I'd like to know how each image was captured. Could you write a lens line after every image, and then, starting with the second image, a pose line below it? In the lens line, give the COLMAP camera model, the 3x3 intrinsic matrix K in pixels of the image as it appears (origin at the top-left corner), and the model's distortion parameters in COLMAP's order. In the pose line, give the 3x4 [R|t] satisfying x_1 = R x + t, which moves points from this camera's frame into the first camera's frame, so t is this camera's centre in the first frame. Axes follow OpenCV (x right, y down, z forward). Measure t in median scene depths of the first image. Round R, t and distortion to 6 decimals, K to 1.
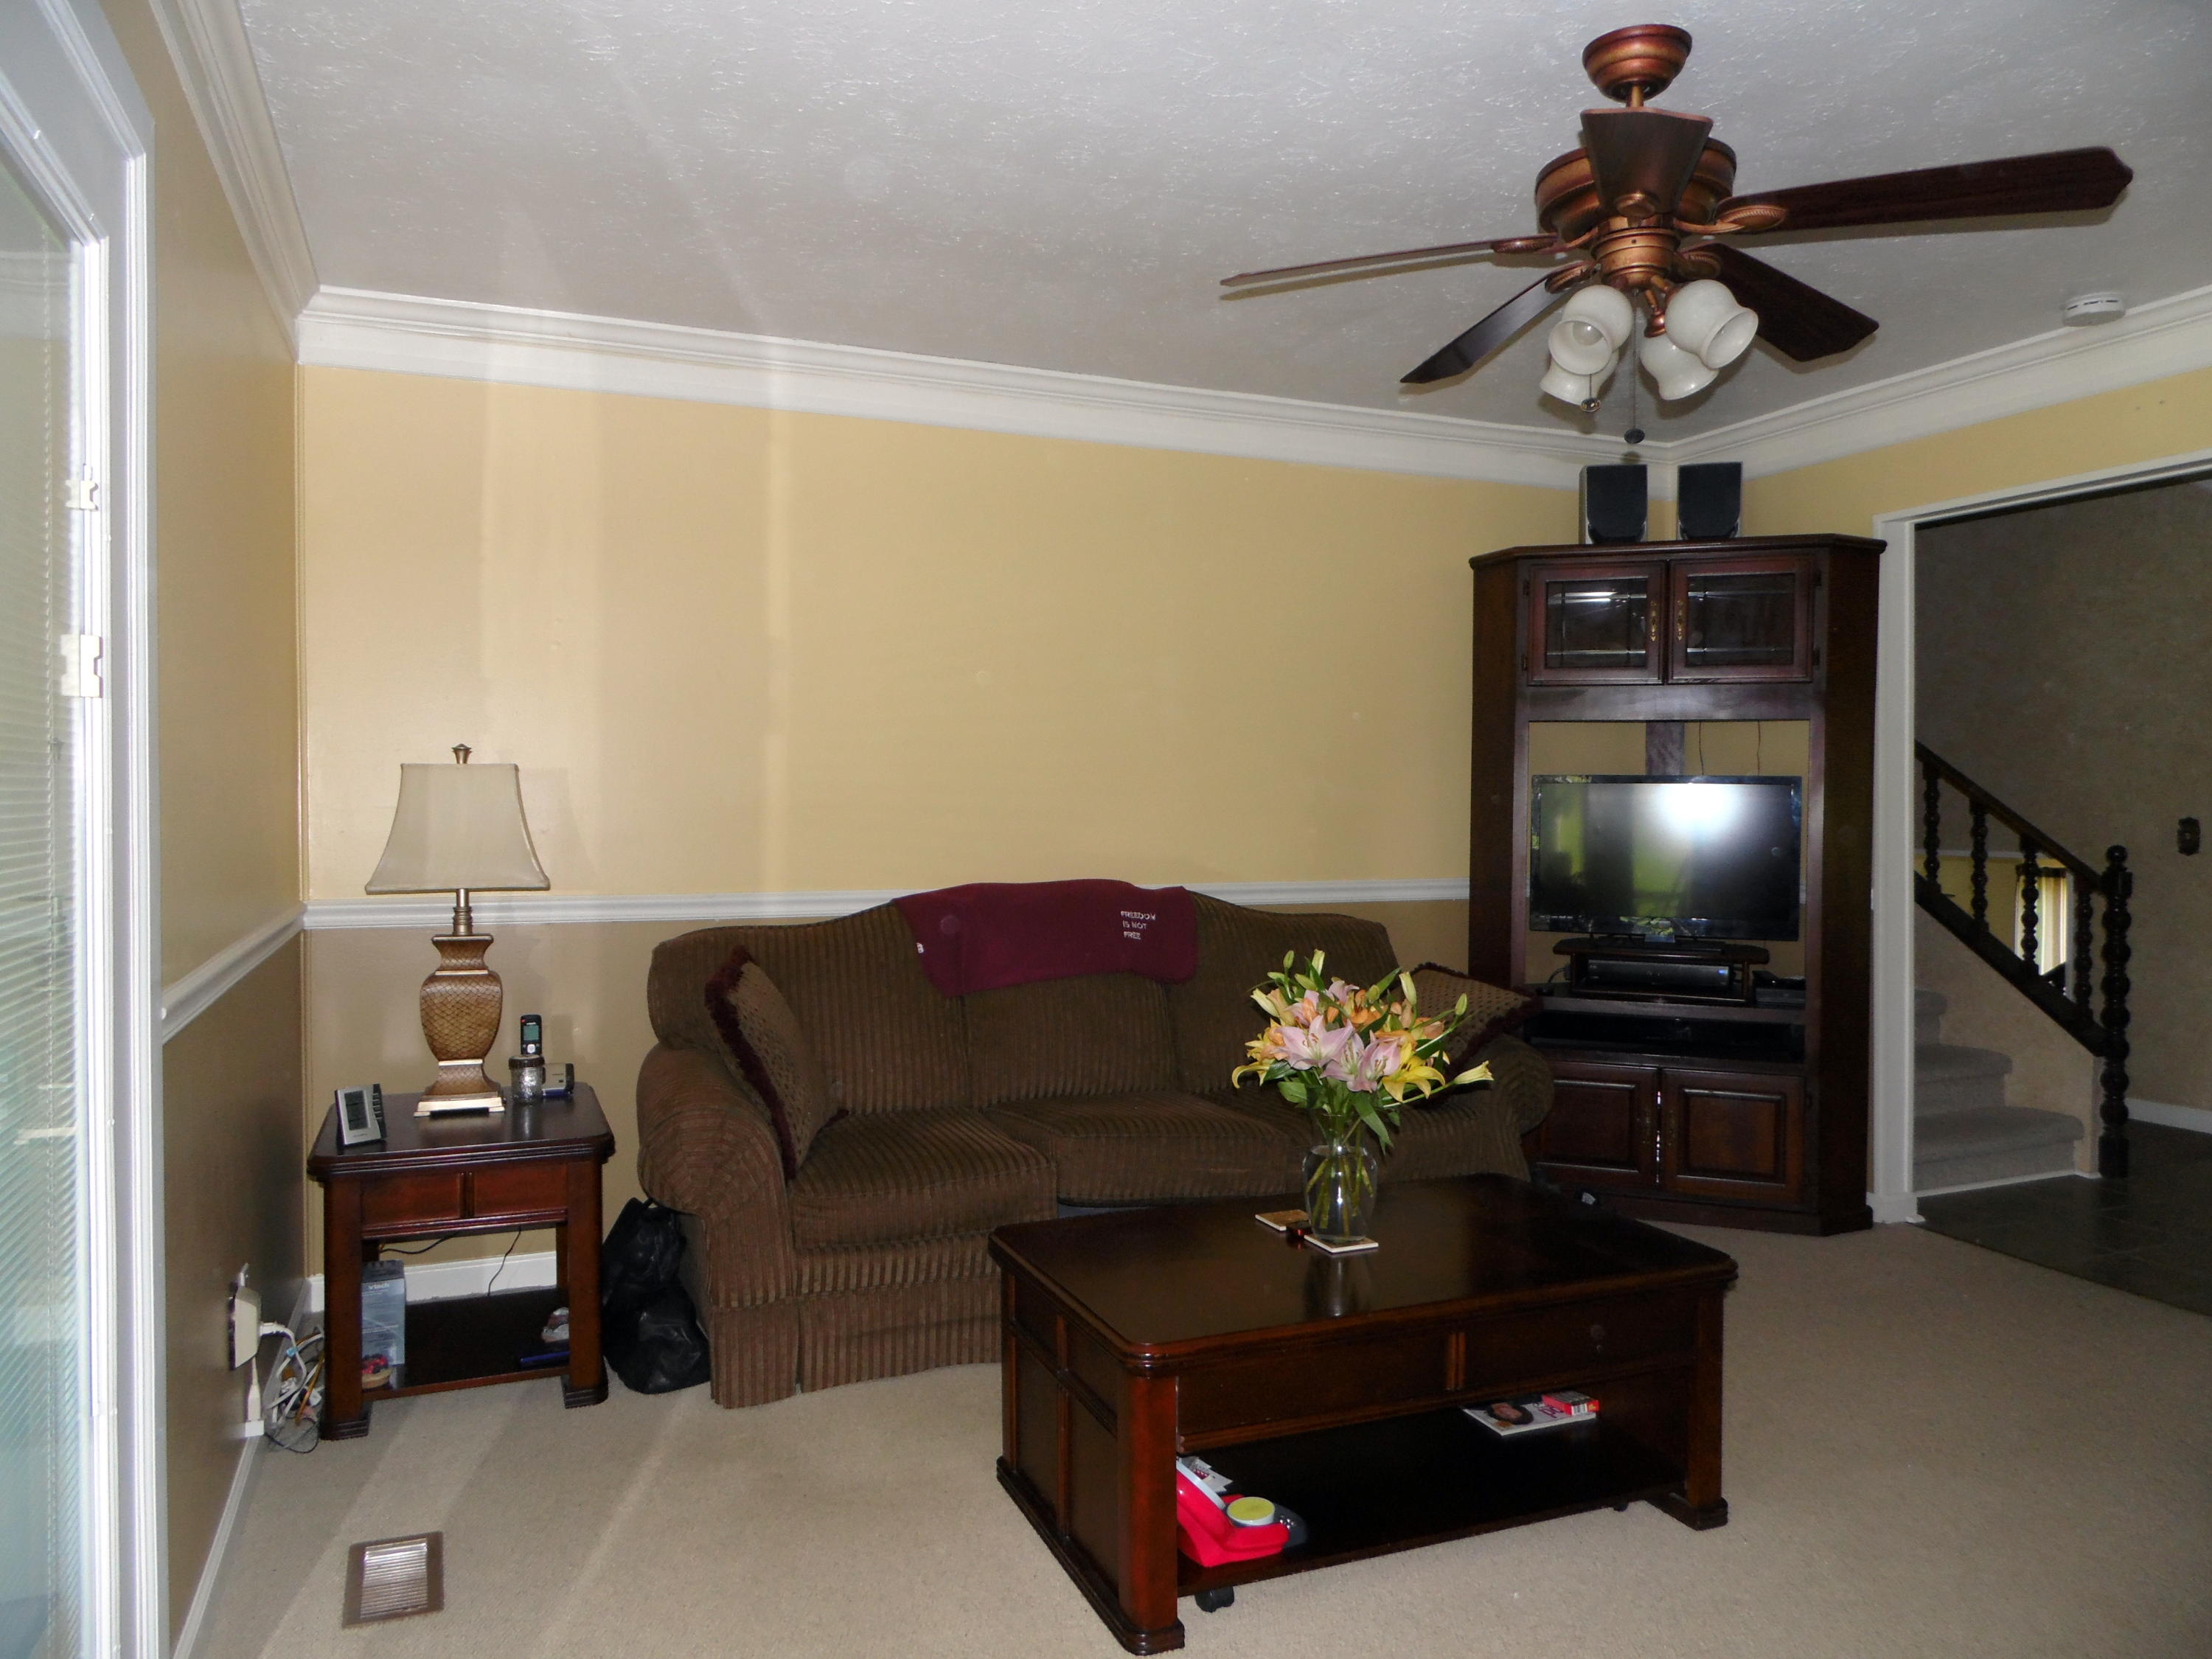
lens RADIAL K [[1513.8, 0, 1098.7], [0, 1513.8, 833.1], [0, 0, 1]] dist [0.010556, -0.004331]
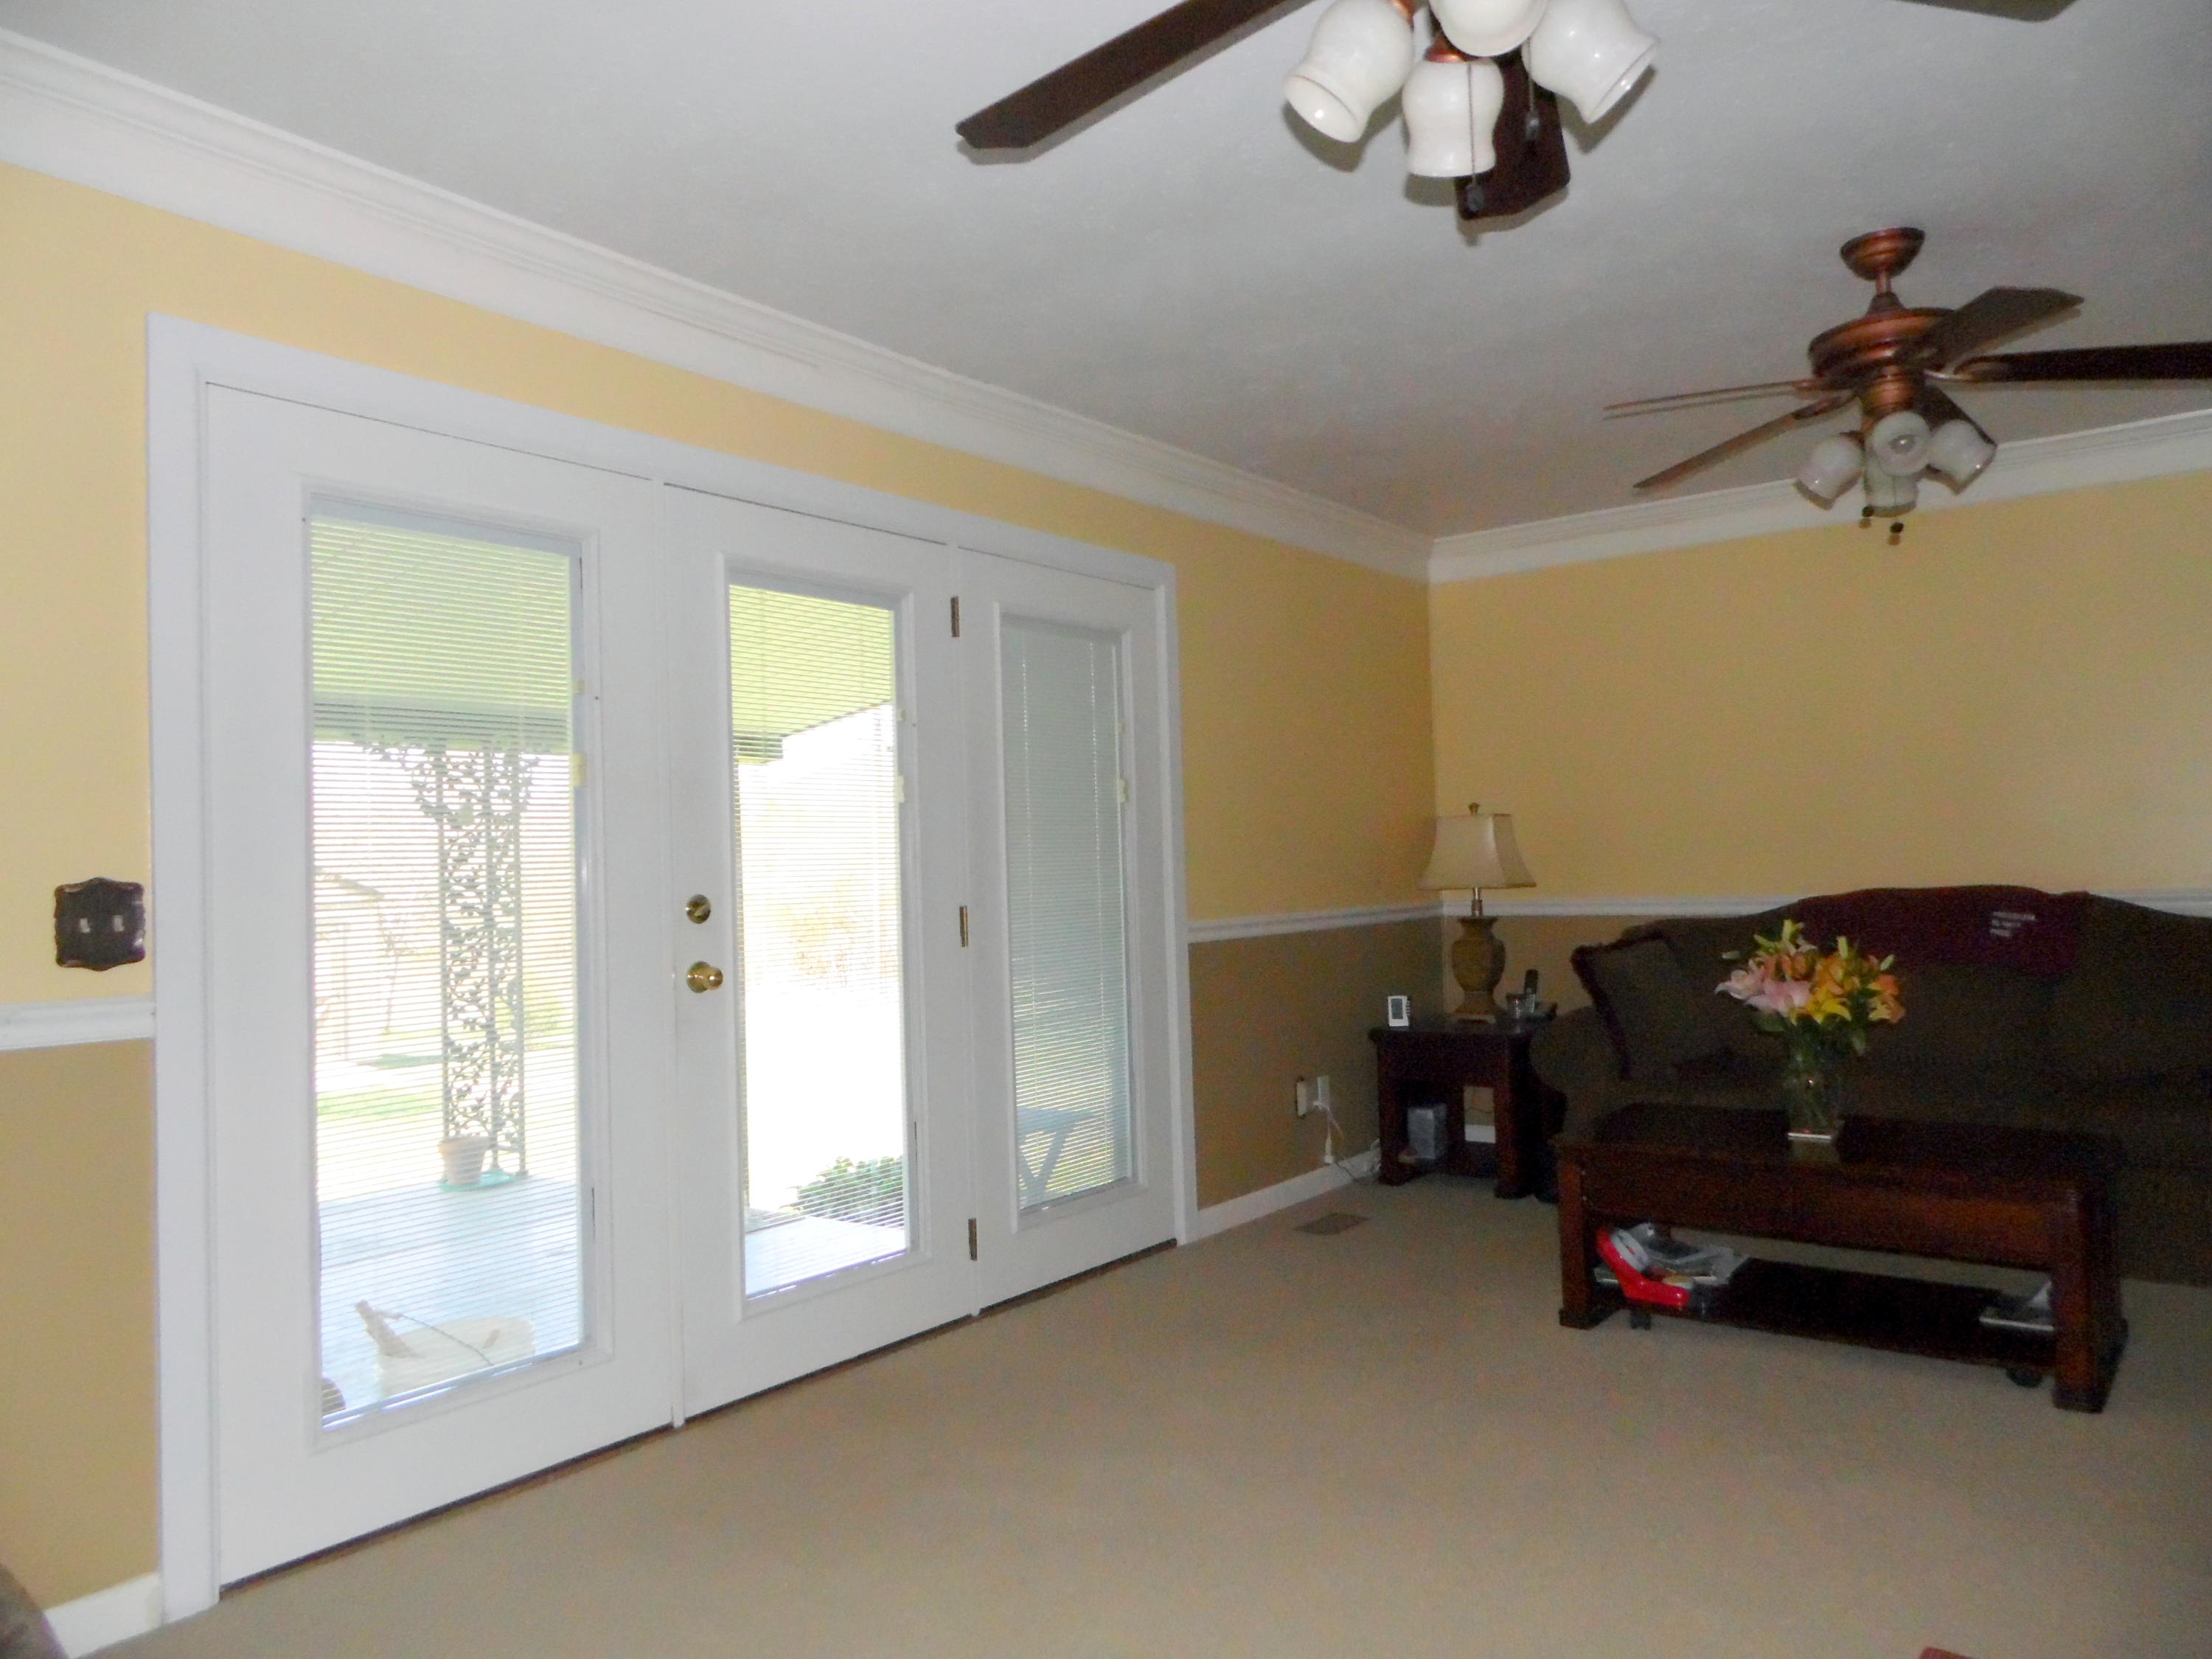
lens RADIAL K [[1513.8, 0, 1109.9], [0, 1513.8, 829.4], [0, 0, 1]] dist [0.010556, -0.004331]
pose [[0.506335, -0.043045, -0.861262, 0.825265], [0.011059, 0.998995, -0.043427, 0.038910], [0.862266, 0.012464, 0.506303, -0.201345]]
